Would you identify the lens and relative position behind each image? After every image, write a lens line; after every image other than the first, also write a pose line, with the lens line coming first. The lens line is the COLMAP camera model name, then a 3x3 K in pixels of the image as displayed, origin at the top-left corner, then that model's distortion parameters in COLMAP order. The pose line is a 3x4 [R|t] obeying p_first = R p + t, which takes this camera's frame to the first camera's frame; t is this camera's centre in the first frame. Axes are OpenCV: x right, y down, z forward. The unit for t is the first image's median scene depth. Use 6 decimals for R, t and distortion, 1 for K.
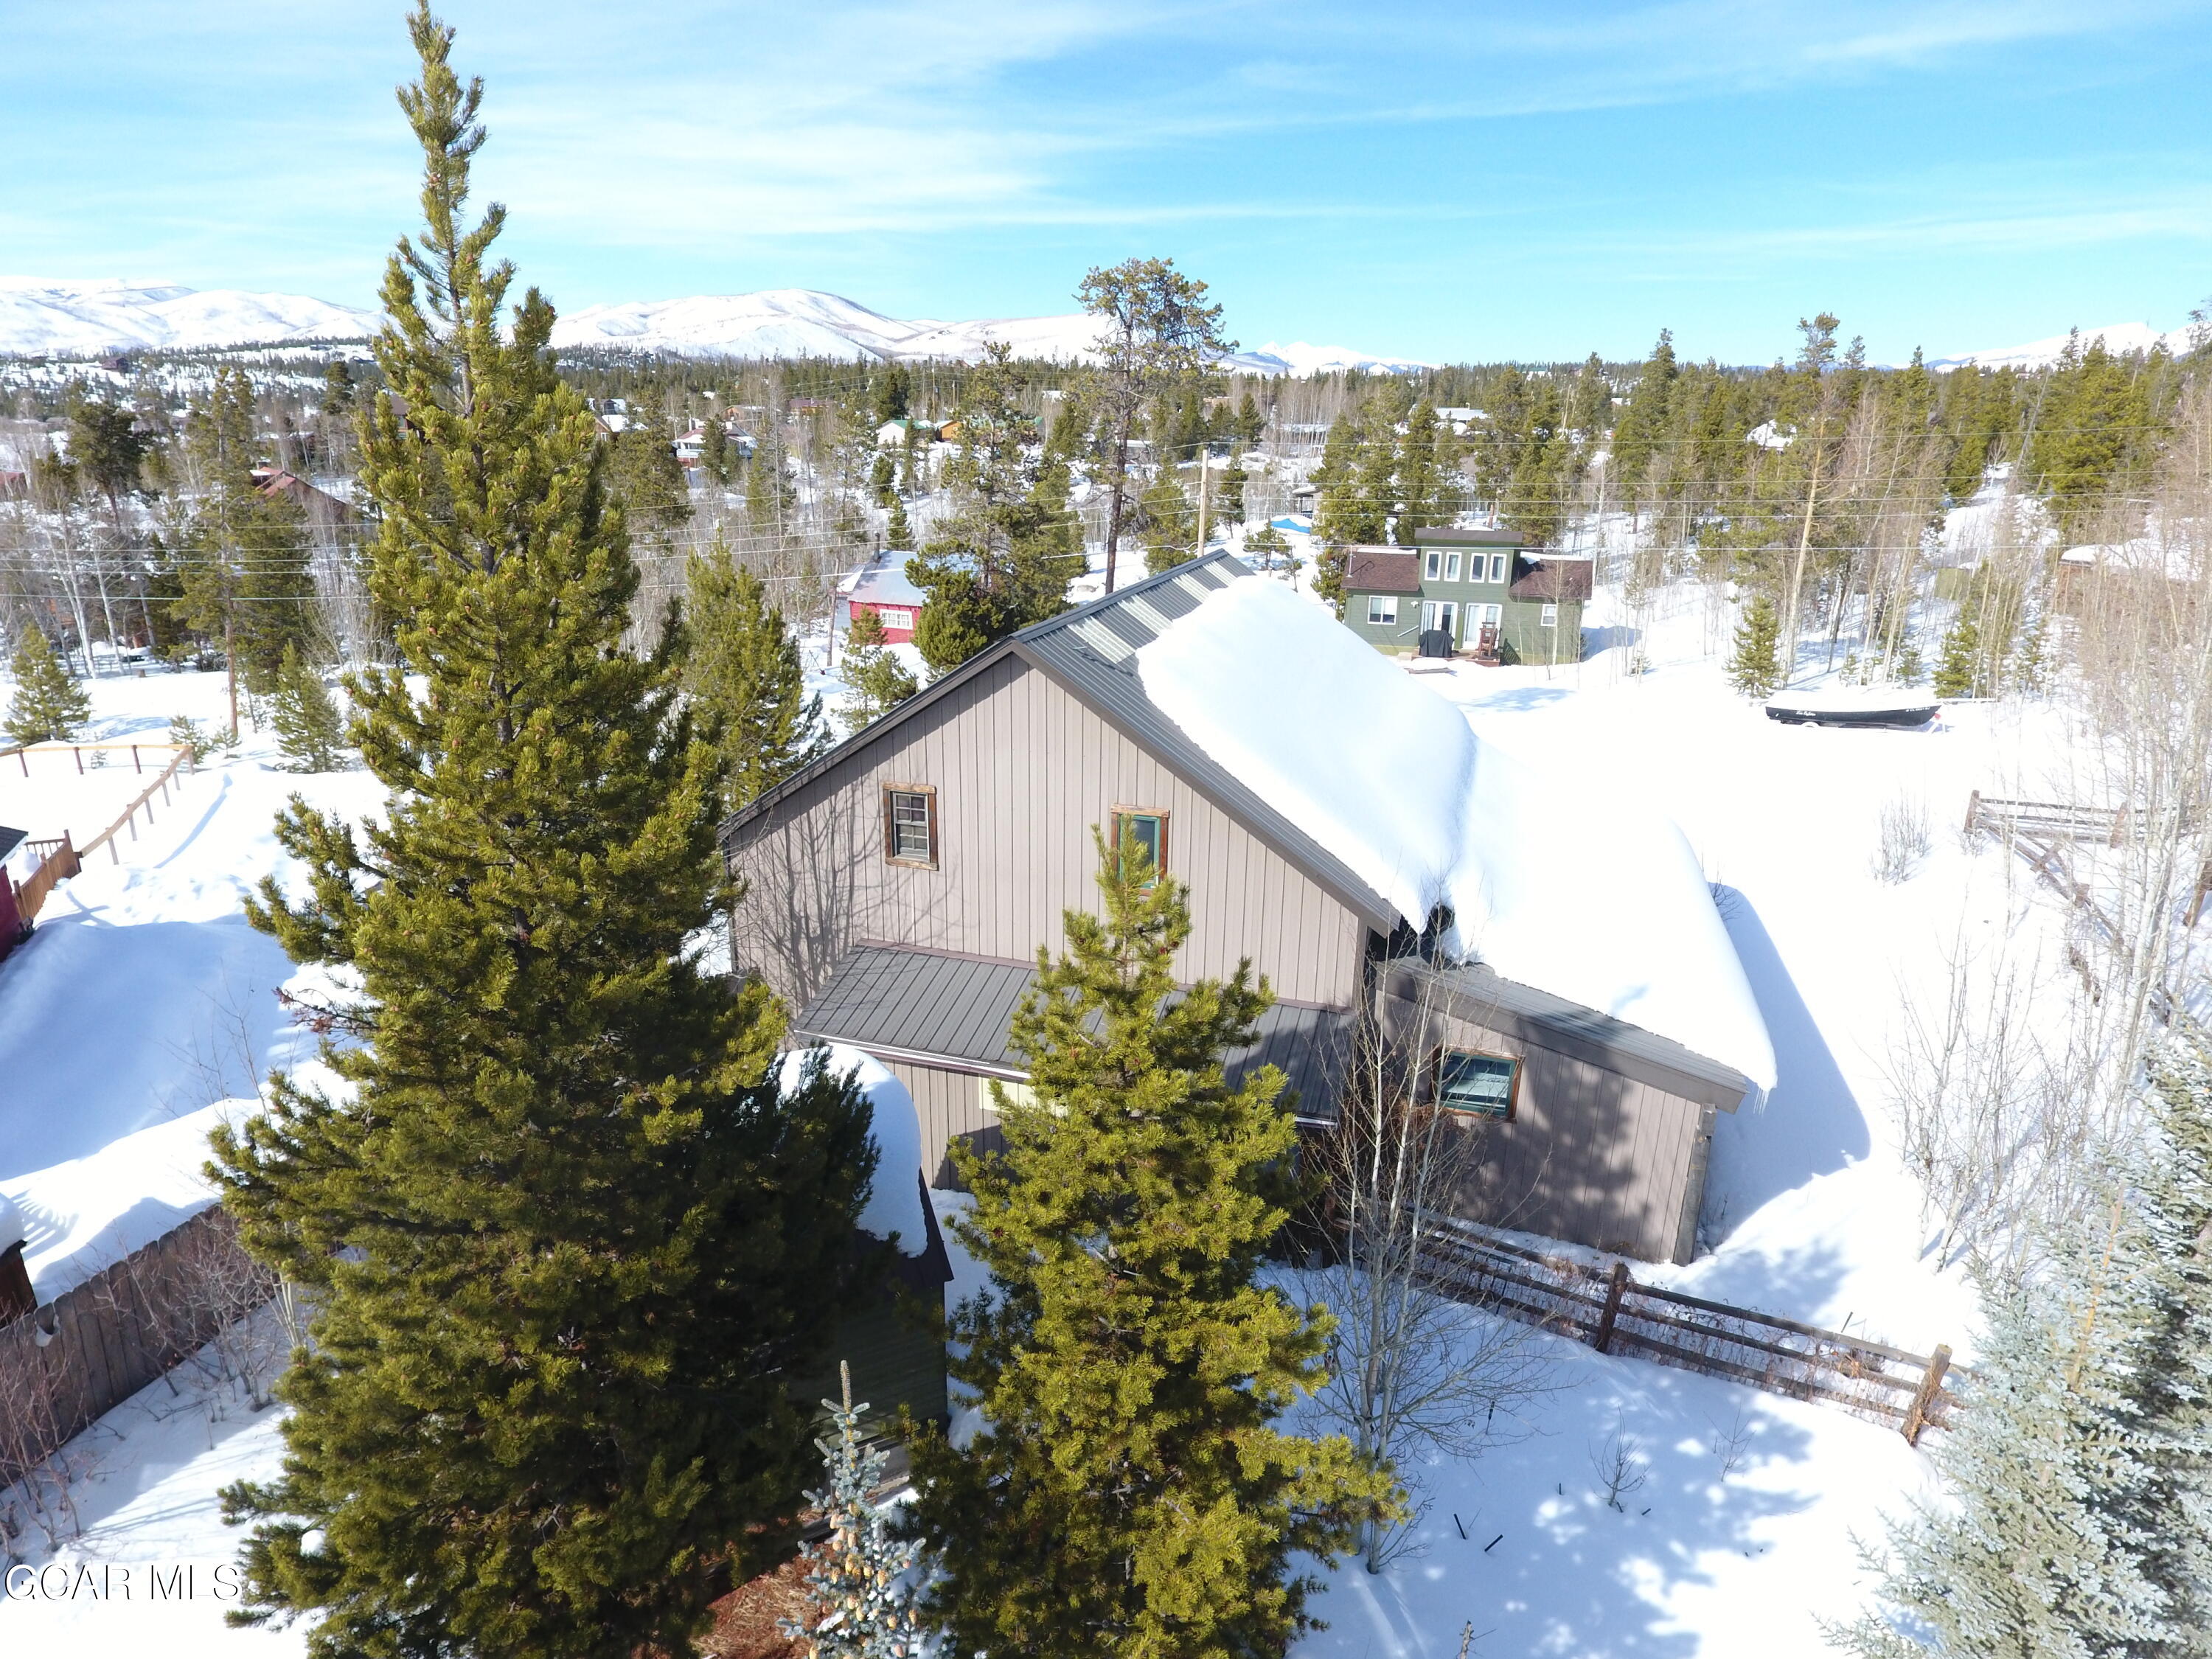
lens RADIAL K [[1297.2, 0, 1091.8], [0, 1297.2, 825.8], [0, 0, 1]] dist [-0.000079, -0.002407]
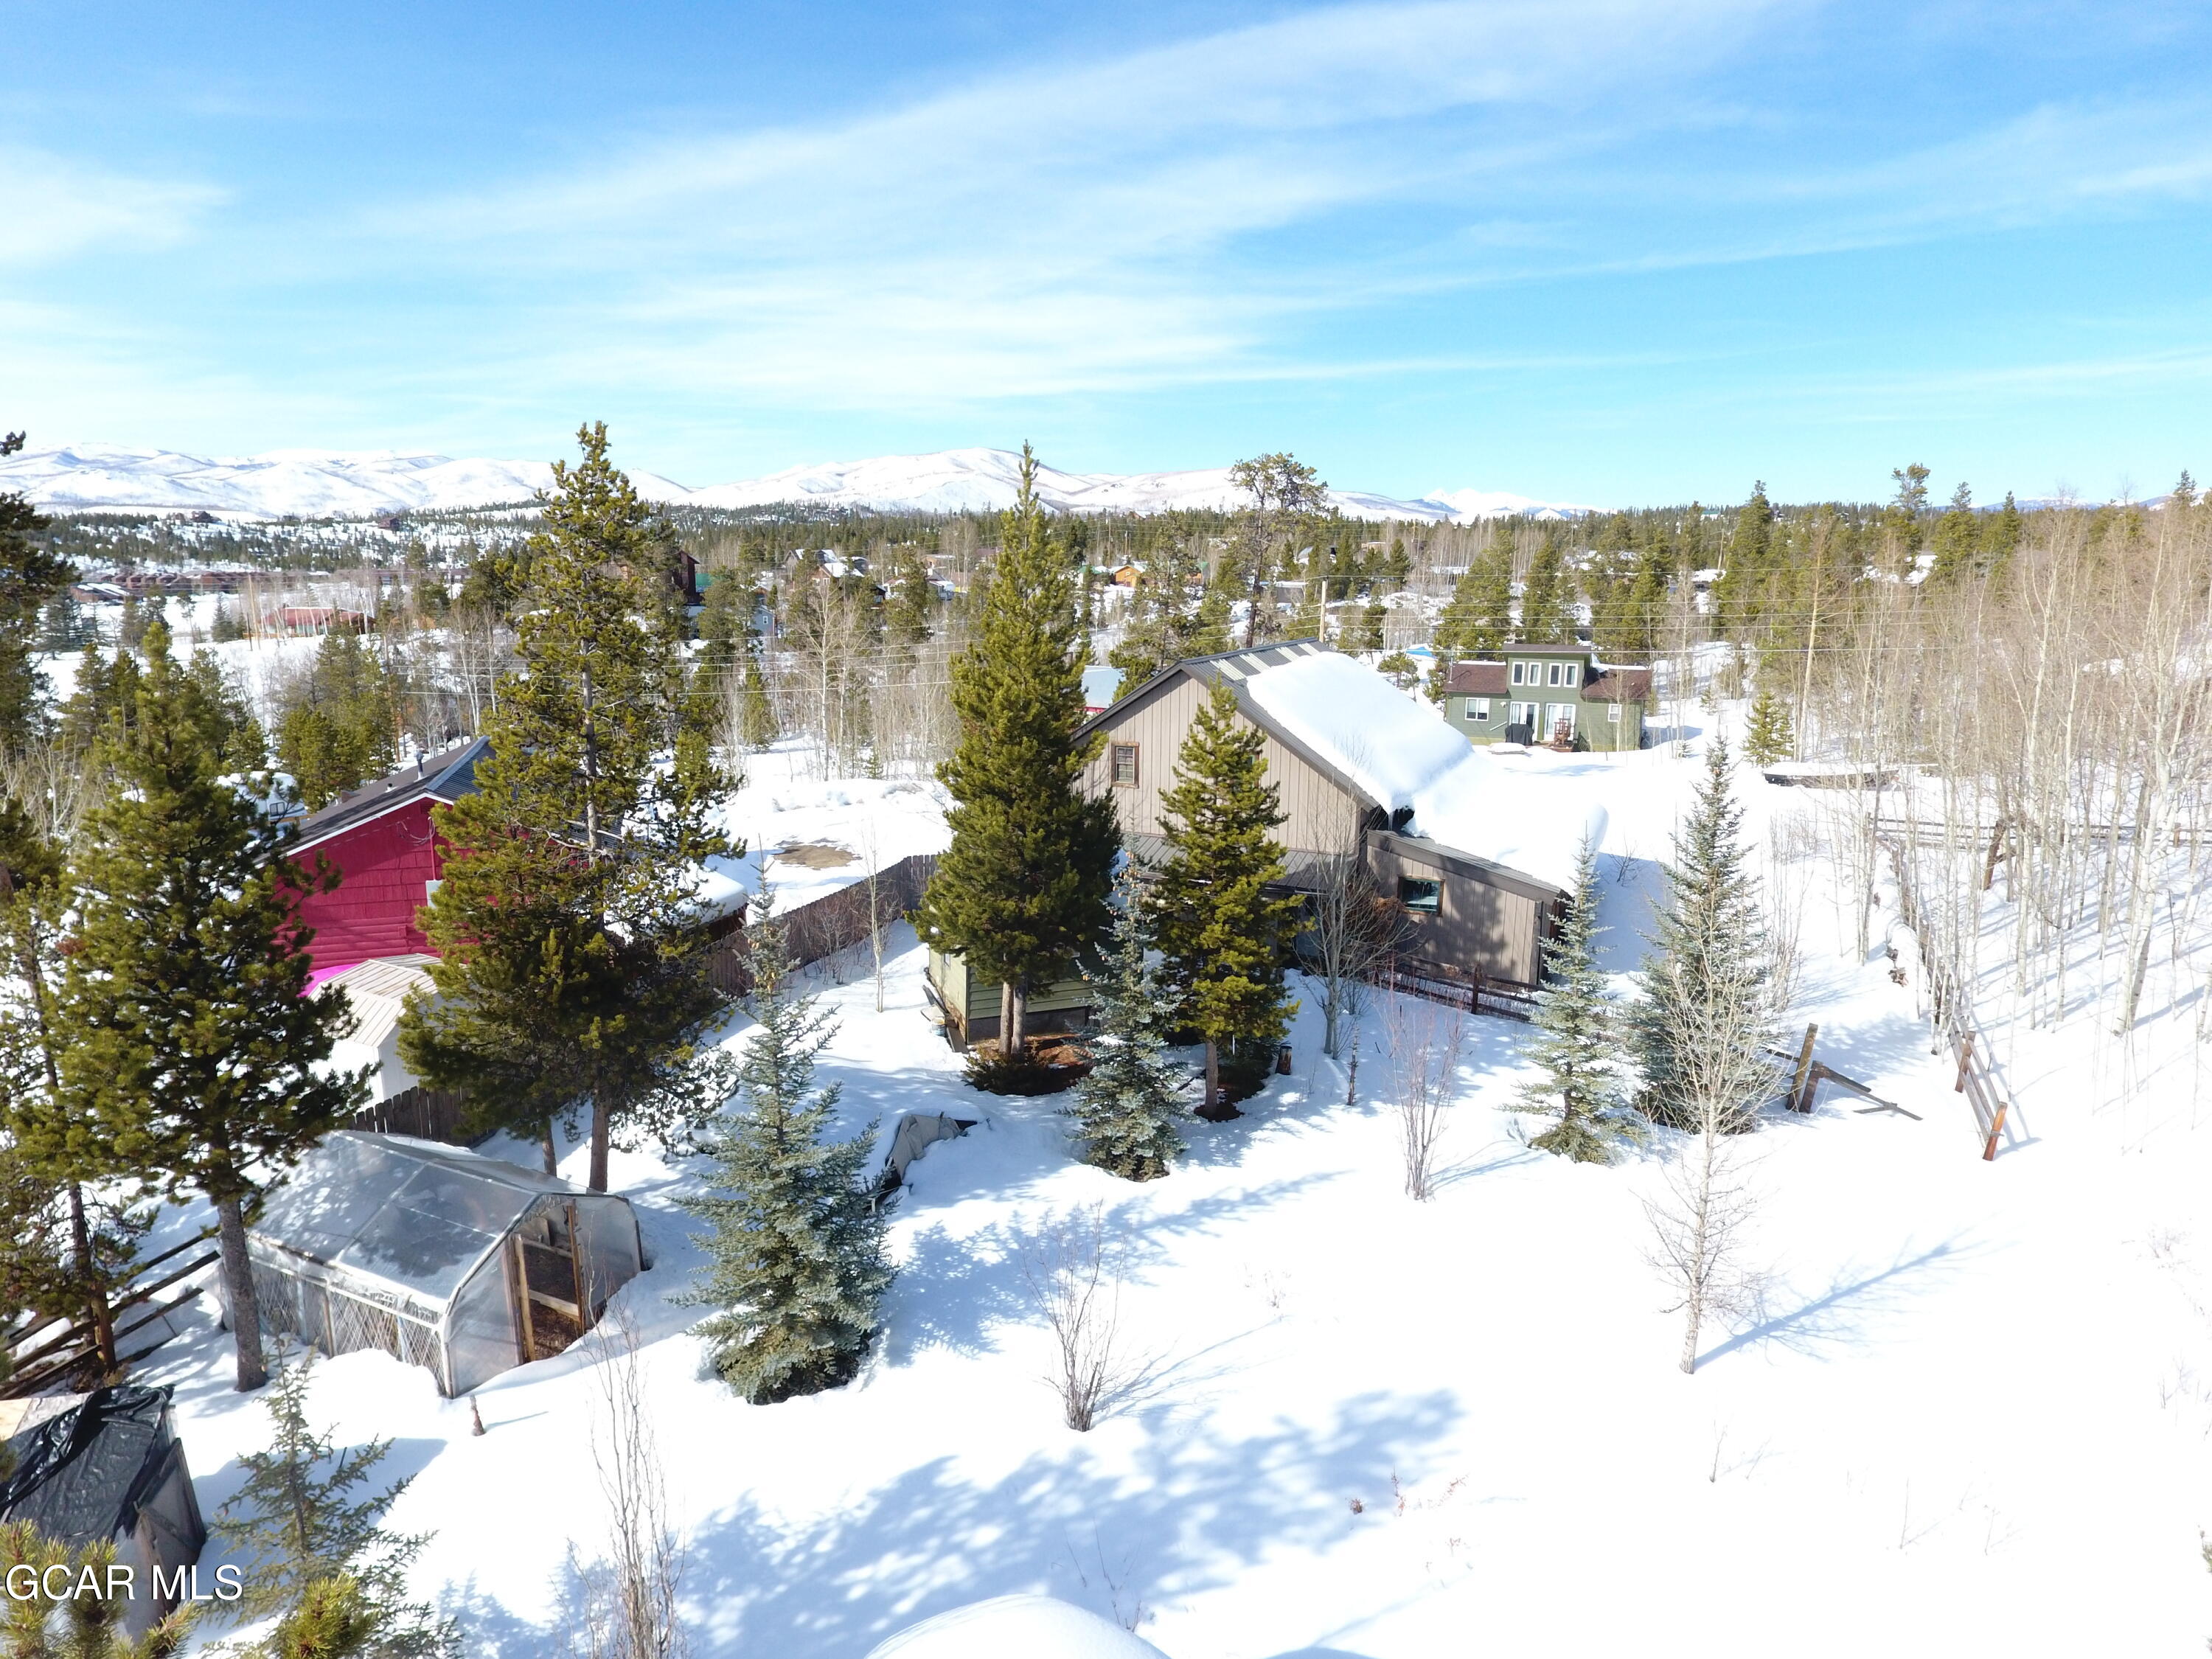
lens RADIAL K [[1297.2, 0, 1103.6], [0, 1297.2, 828.6], [0, 0, 1]] dist [-0.000079, -0.002407]
pose [[0.993261, 0.015600, -0.114842, 0.009721], [-0.027397, 0.994420, -0.101876, 0.057206], [0.112612, 0.104336, 0.988146, -0.173154]]
